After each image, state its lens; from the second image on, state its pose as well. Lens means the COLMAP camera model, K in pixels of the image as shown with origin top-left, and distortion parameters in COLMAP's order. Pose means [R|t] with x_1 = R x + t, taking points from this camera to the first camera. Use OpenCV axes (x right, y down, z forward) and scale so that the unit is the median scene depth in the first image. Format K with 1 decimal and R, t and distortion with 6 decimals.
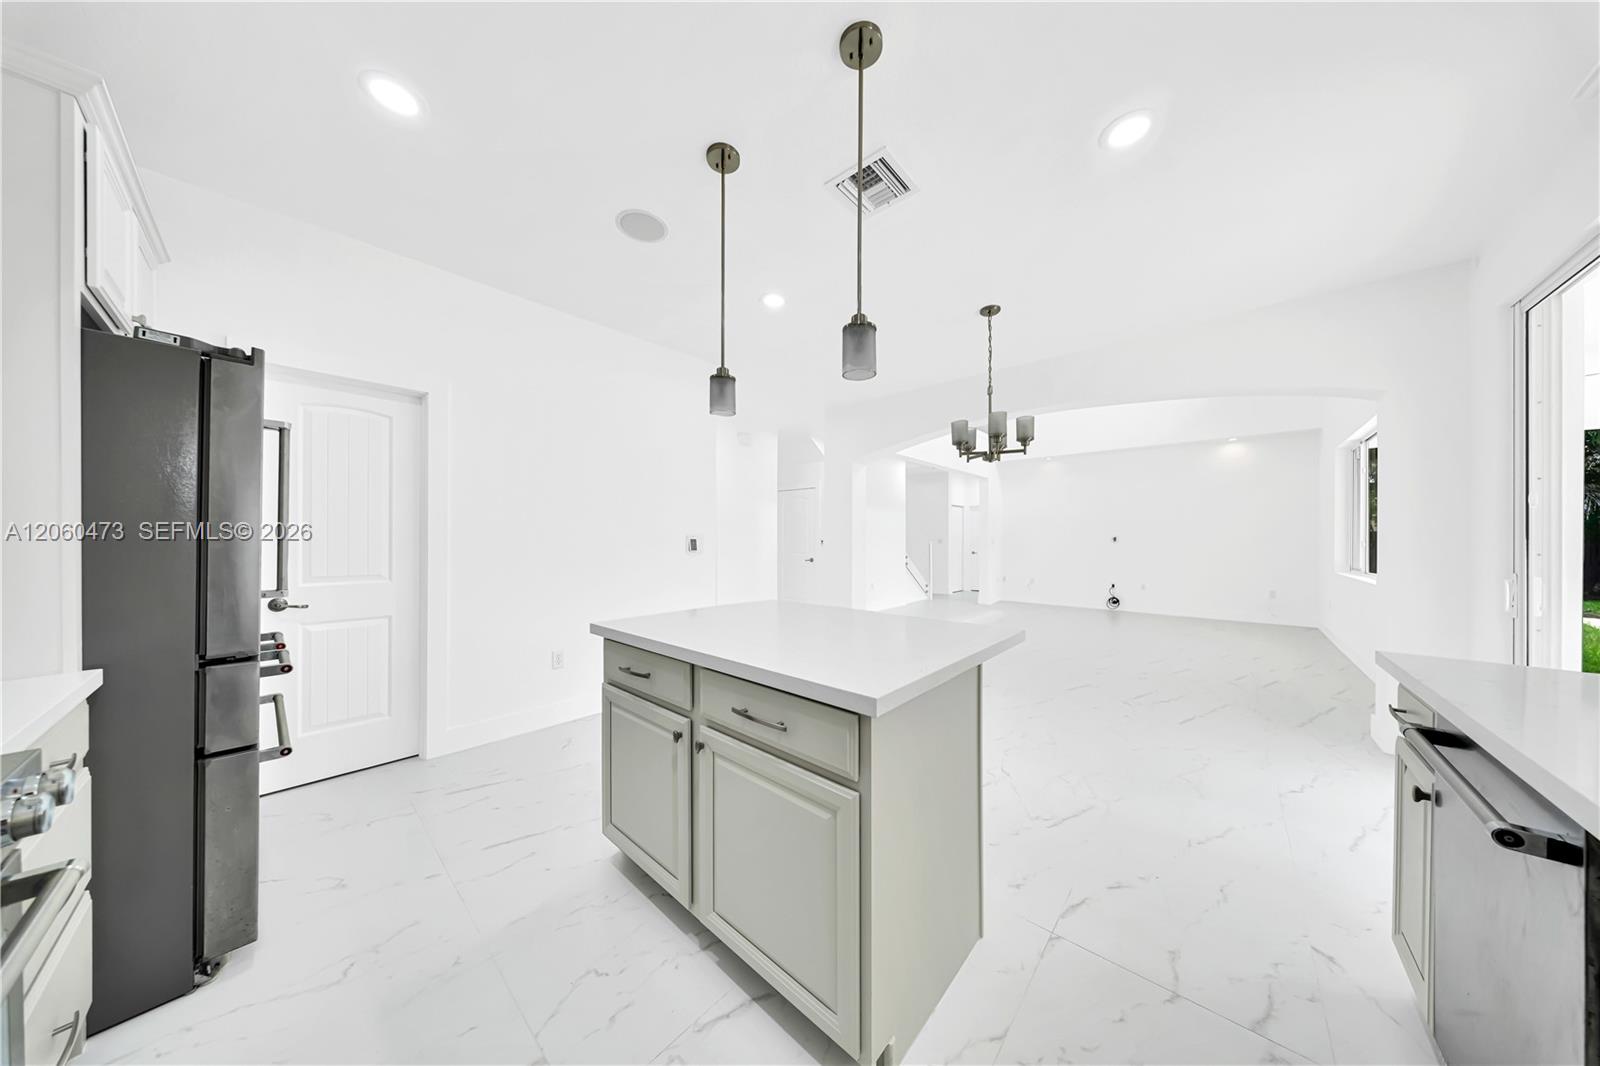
lens RADIAL K [[470.1, 0, 798.4], [0, 470.1, 534.9], [0, 0, 1]] dist [0.000273, -0.000119]
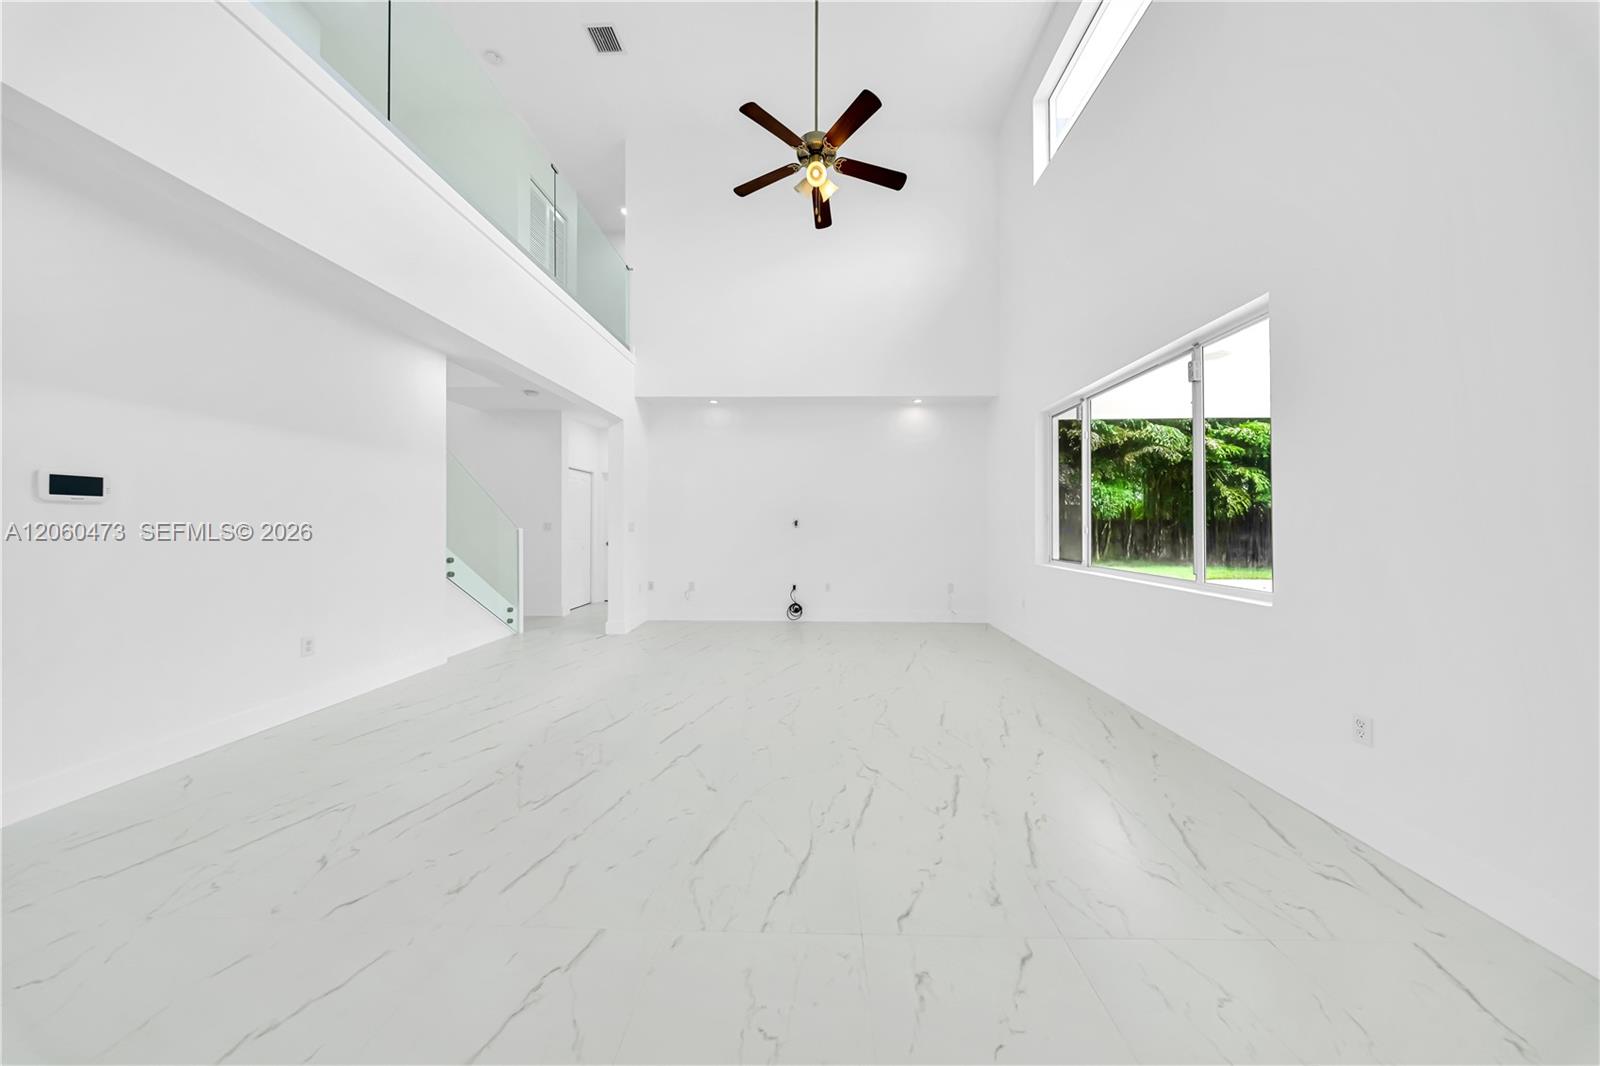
lens RADIAL K [[470.1, 0, 798.4], [0, 470.1, 534.9], [0, 0, 1]] dist [0.000273, -0.000119]
pose [[0.760697, -0.011752, 0.649001, 0.193390], [-0.005744, 0.999675, 0.024836, 0.008316], [-0.649082, -0.022621, 0.760382, 0.421778]]
